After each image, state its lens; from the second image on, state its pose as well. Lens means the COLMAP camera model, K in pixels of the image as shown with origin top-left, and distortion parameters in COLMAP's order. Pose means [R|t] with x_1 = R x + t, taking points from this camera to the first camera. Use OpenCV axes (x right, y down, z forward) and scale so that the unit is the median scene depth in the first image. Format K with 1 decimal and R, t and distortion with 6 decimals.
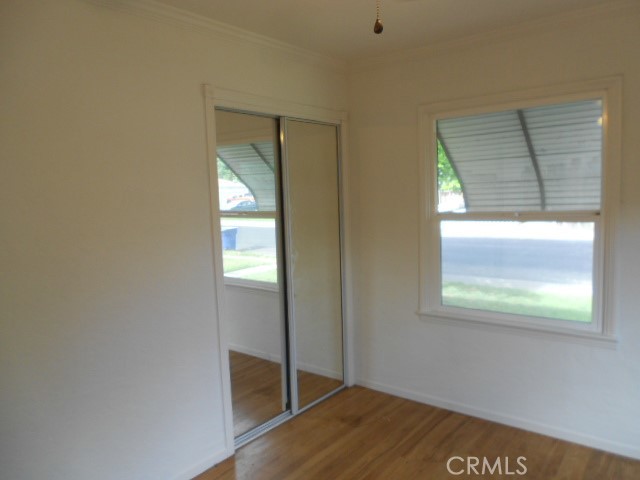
lens RADIAL K [[484.1, 0, 321.3], [0, 484.1, 243.8], [0, 0, 1]] dist [-0.005974, -0.003260]
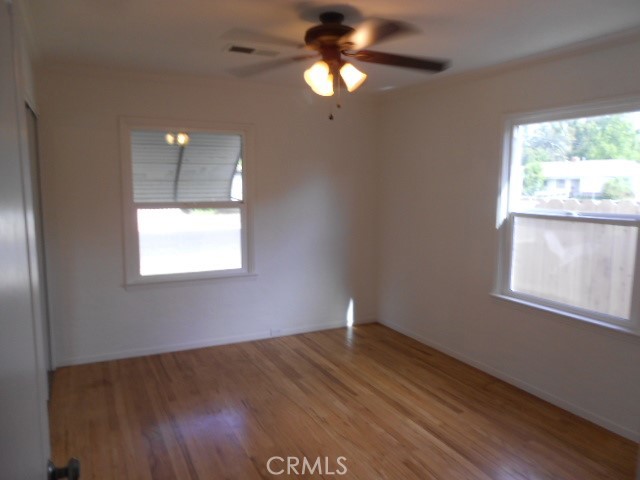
lens RADIAL K [[484.1, 0, 321.3], [0, 484.1, 243.8], [0, 0, 1]] dist [-0.005974, -0.003260]
pose [[0.417695, -0.074562, 0.905523, -0.709970], [0.072270, 0.996196, 0.048692, 0.015813], [-0.905709, 0.045103, 0.421495, 0.028672]]
